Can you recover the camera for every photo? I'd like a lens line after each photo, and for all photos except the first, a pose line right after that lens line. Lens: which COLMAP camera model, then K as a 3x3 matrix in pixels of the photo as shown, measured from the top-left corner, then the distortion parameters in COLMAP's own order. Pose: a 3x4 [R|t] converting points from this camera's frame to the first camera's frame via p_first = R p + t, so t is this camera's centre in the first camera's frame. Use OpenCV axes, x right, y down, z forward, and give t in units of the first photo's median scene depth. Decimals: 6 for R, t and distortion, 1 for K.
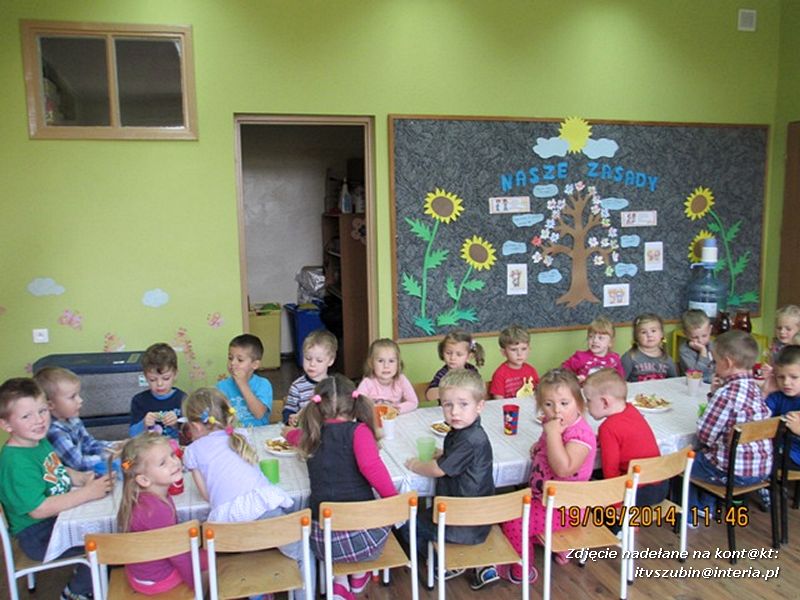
lens RADIAL K [[662.8, 0, 400.5], [0, 662.8, 299.6], [0, 0, 1]] dist [-0.048836, 0.006627]
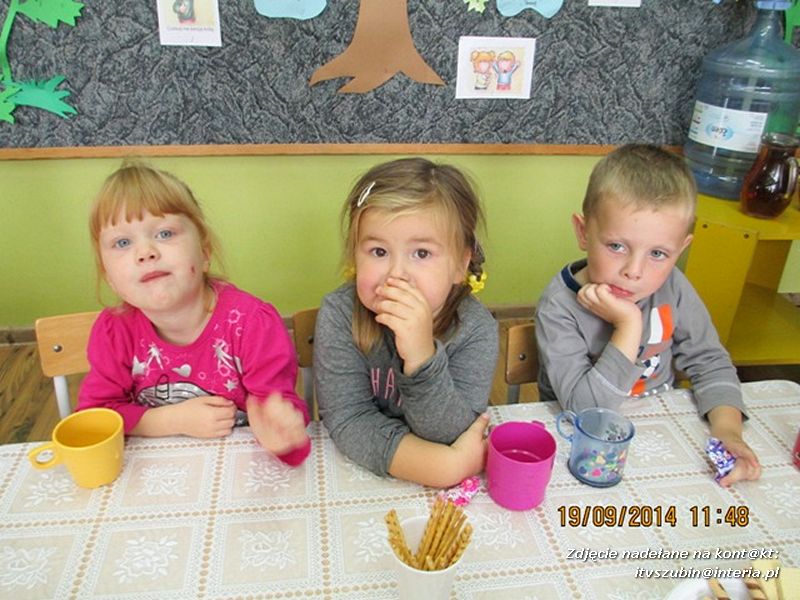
lens RADIAL K [[662.8, 0, 399.6], [0, 662.8, 300.3], [0, 0, 1]] dist [-0.048836, 0.006627]
pose [[0.990948, 0.100802, -0.088667, 0.324762], [-0.067217, 0.944259, 0.322269, 0.000645], [0.116210, -0.313392, 0.942486, 0.613068]]
